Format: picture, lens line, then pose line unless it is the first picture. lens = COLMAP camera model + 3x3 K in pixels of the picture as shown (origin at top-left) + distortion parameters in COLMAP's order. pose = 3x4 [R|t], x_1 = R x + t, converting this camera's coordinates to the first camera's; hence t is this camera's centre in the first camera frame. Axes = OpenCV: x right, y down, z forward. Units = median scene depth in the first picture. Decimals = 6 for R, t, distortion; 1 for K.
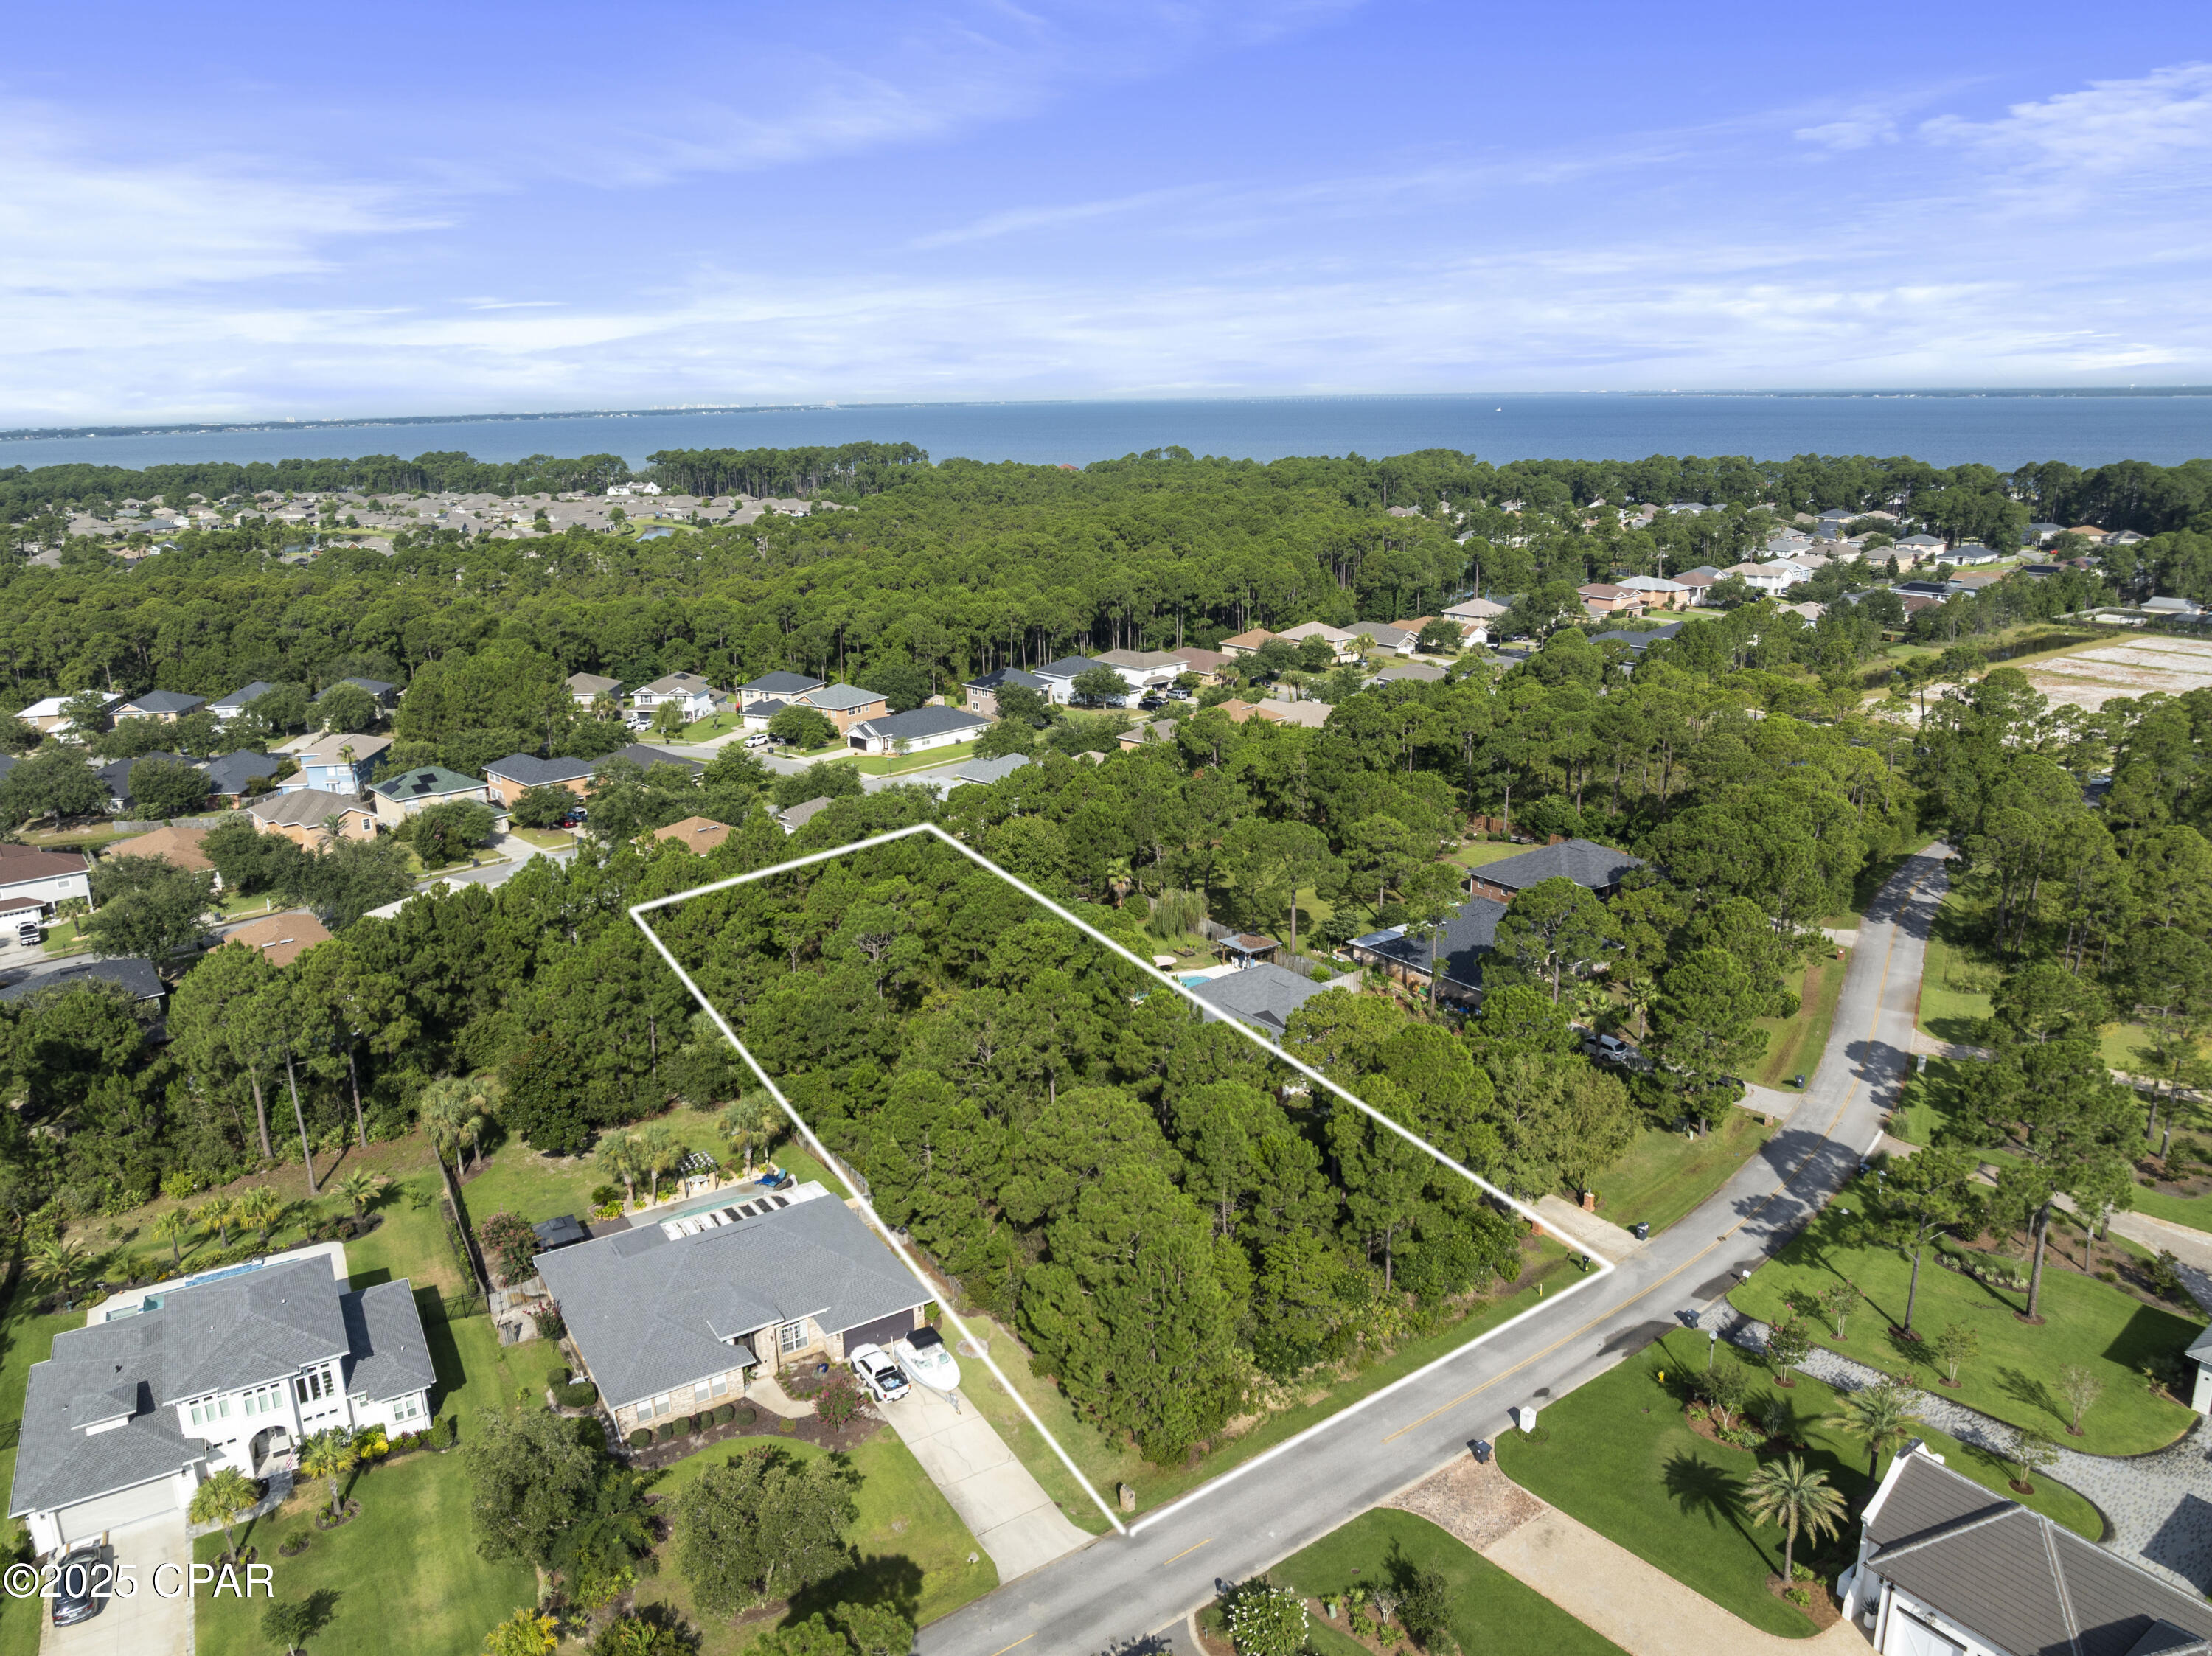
lens RADIAL K [[1475.8, 0, 1106.0], [0, 1475.8, 828.0], [0, 0, 1]] dist [-0.047805, 0.021853]
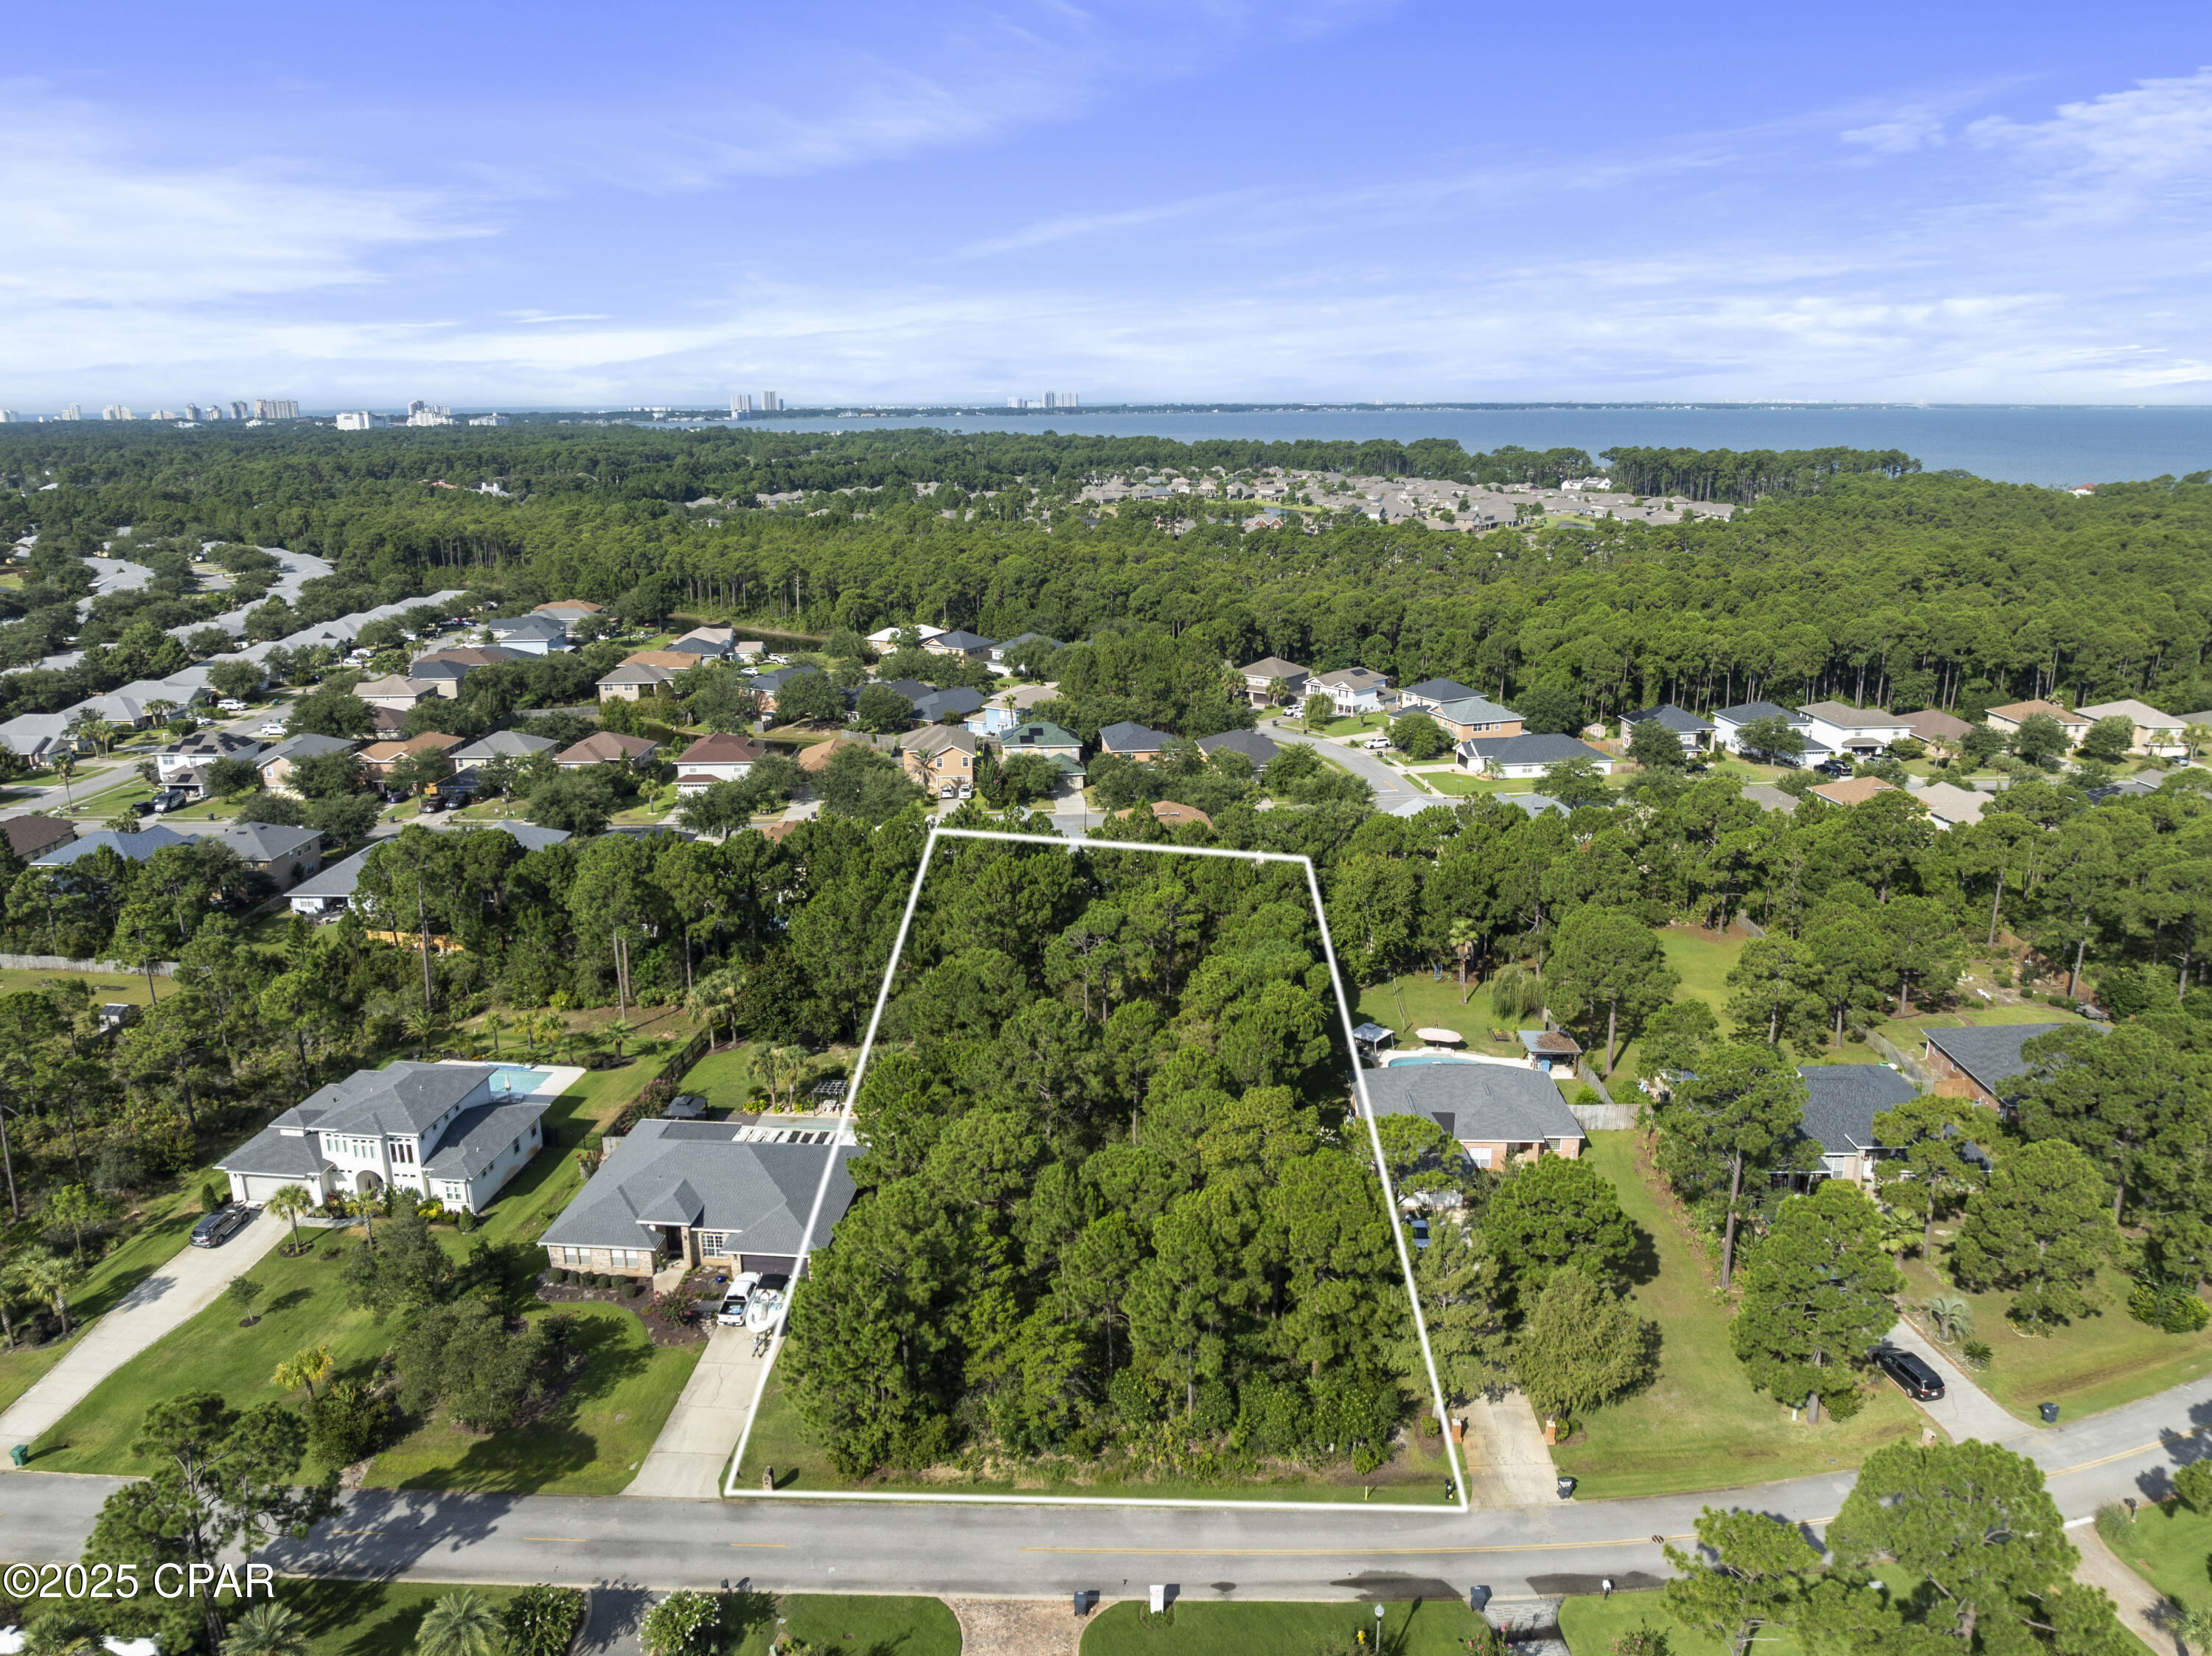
lens RADIAL K [[1475.8, 0, 1106.0], [0, 1475.8, 828.0], [0, 0, 1]] dist [-0.047805, 0.021853]
pose [[0.811203, 0.175582, -0.557783, 0.236432], [-0.173434, 0.983179, 0.057259, -0.034997], [0.558454, 0.050290, 0.828010, 0.079419]]
